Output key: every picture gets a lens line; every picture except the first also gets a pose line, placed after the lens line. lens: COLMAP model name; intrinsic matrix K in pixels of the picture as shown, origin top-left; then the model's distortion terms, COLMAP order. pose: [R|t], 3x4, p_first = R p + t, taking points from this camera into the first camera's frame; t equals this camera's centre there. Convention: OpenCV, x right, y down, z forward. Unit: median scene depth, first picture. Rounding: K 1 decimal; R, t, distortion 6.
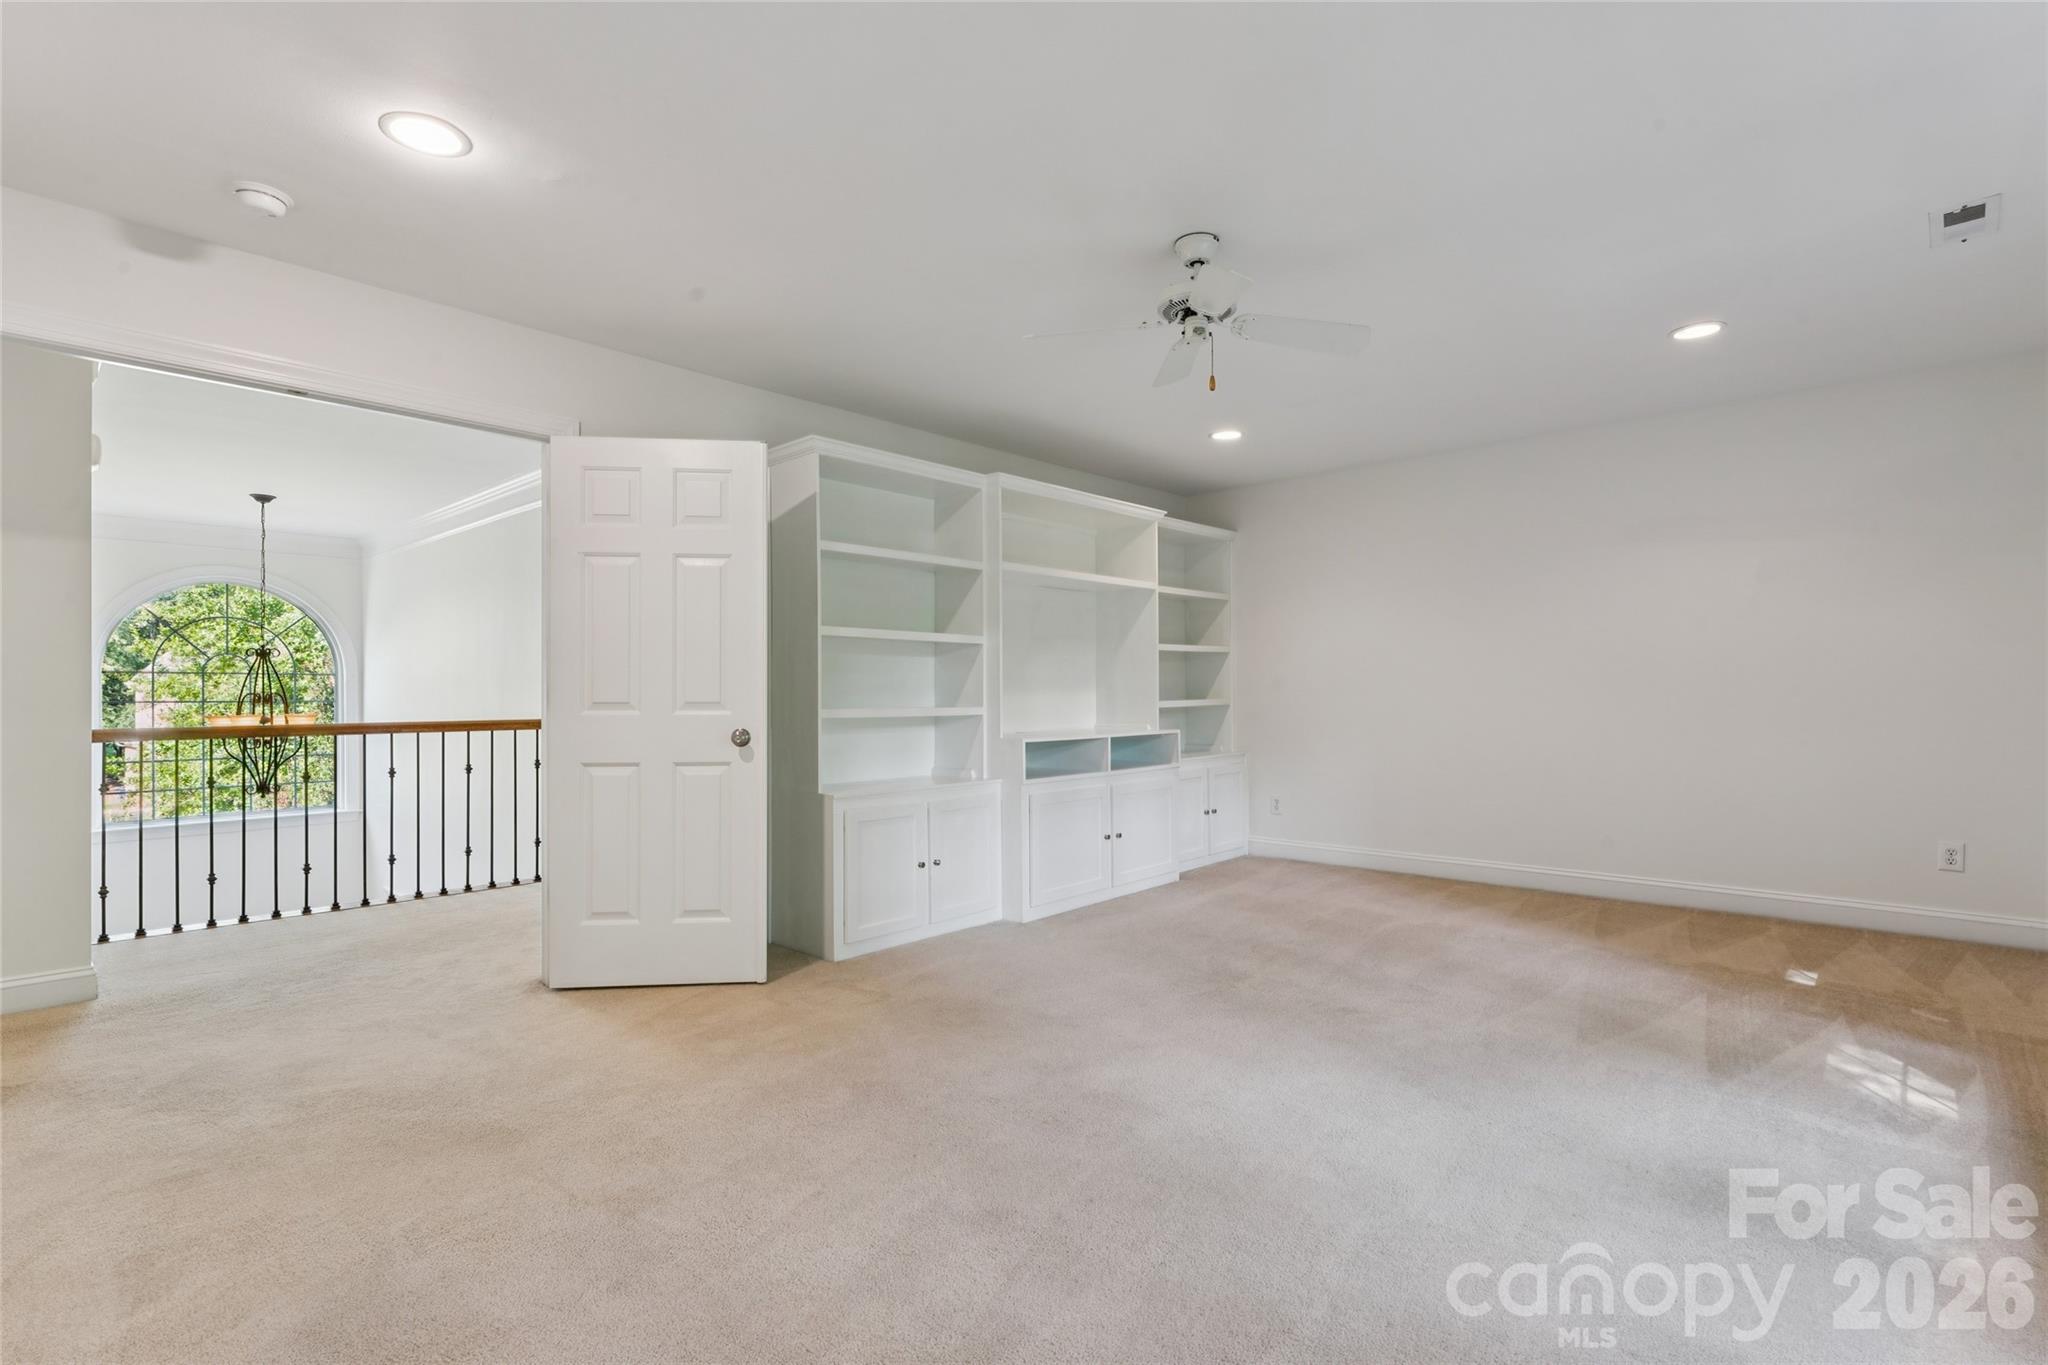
lens RADIAL K [[961.4, 0, 1034.1], [0, 961.4, 687.4], [0, 0, 1]] dist [-0.002794, 0.001735]
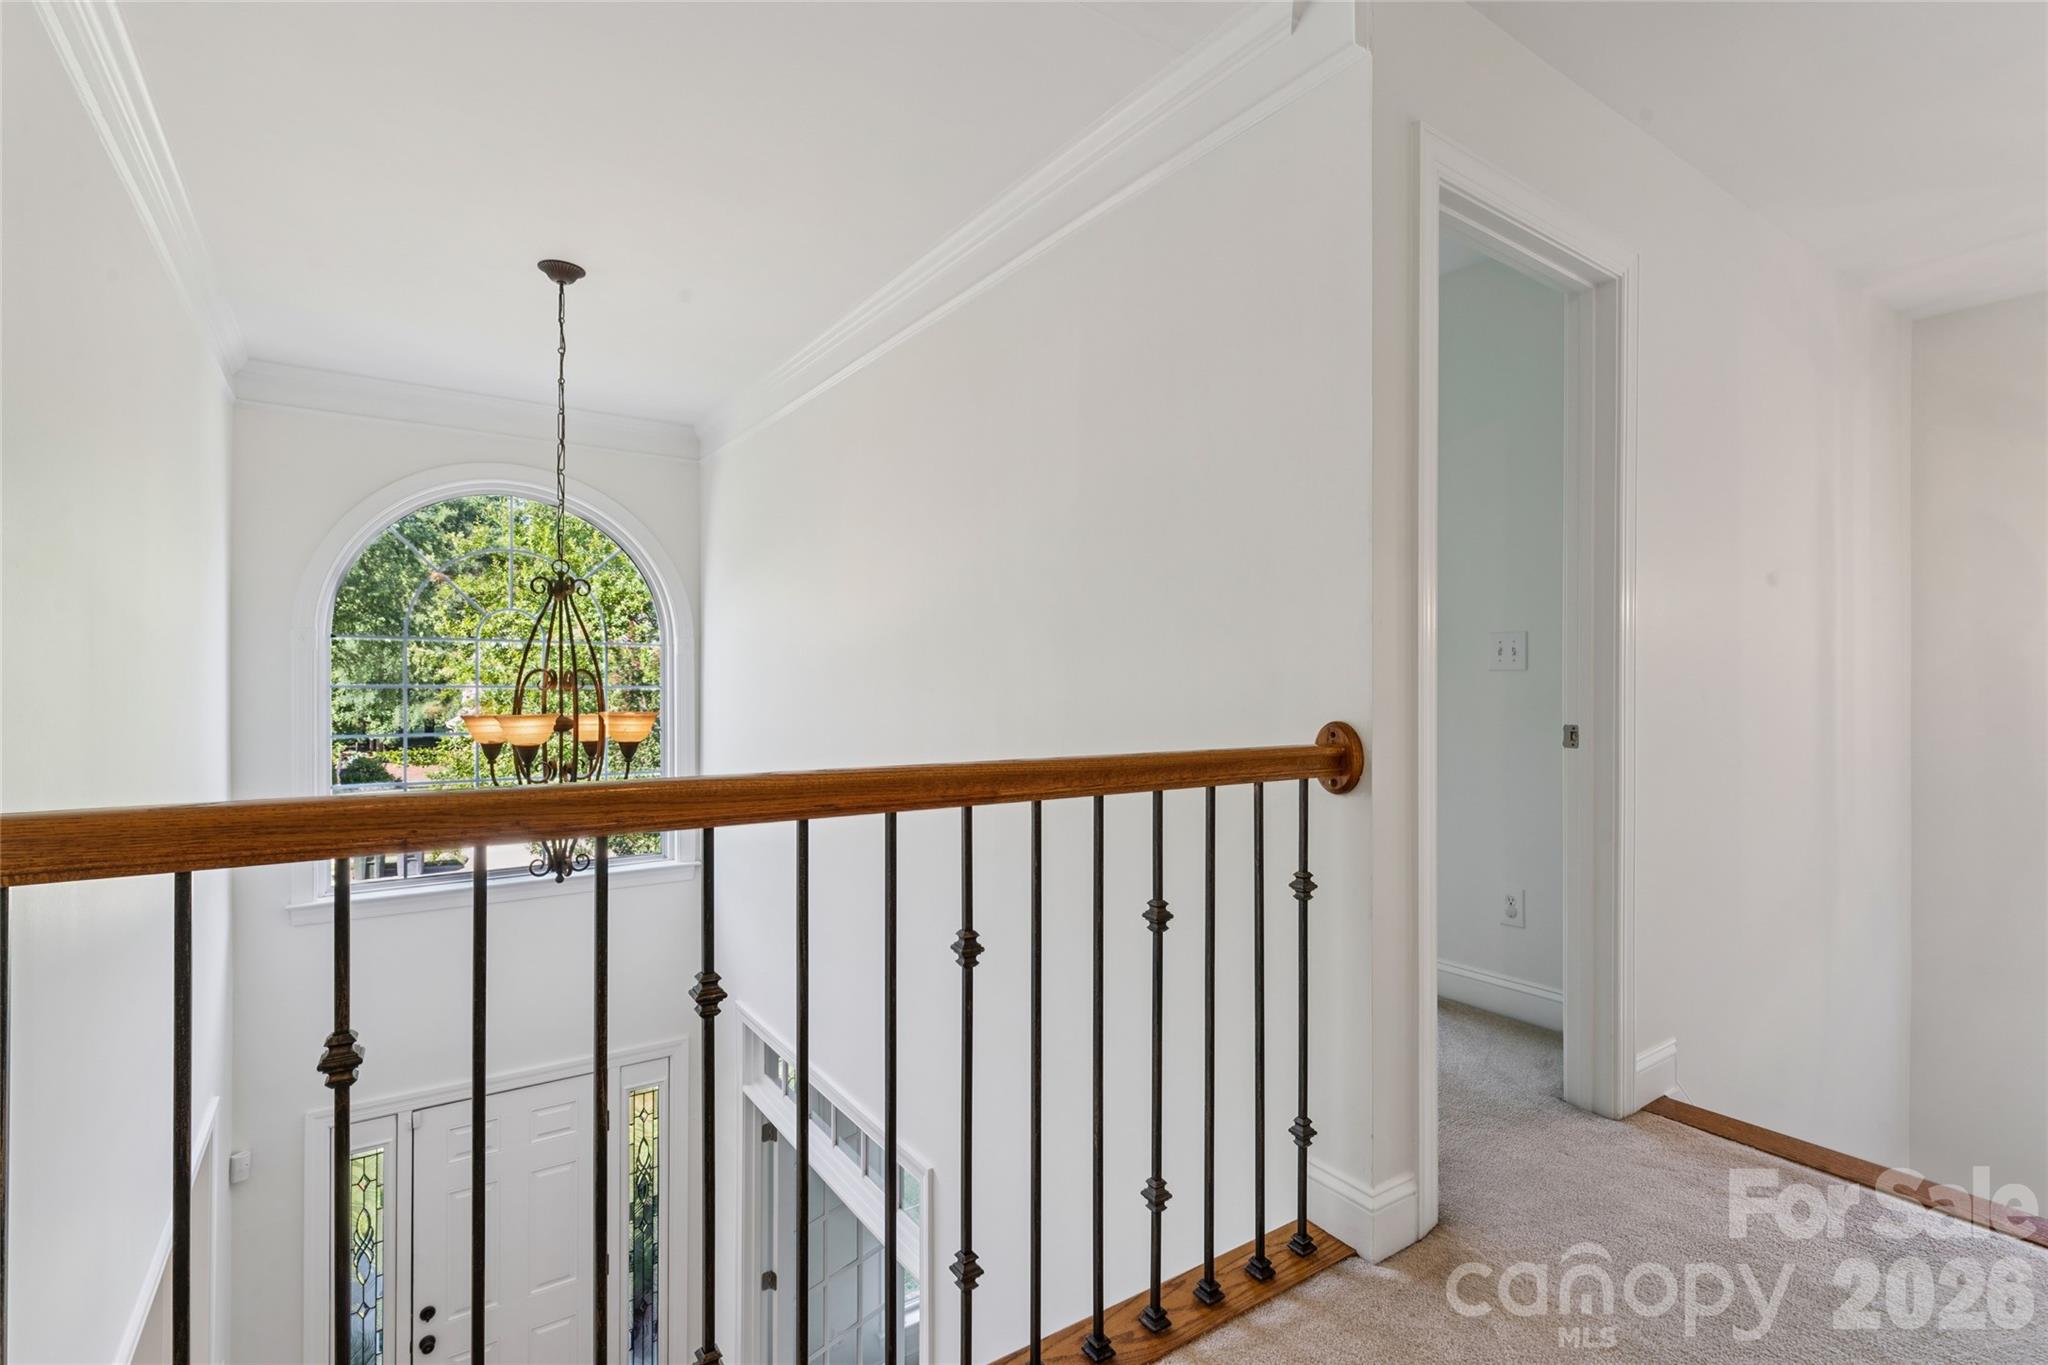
lens RADIAL K [[961.4, 0, 1018.3], [0, 961.4, 679.8], [0, 0, 1]] dist [-0.002794, 0.001735]
pose [[0.972901, 0.002375, -0.231209, -0.411737], [-0.001544, 0.999992, 0.003774, 0.007643], [0.231216, -0.003315, 0.972897, 0.513681]]
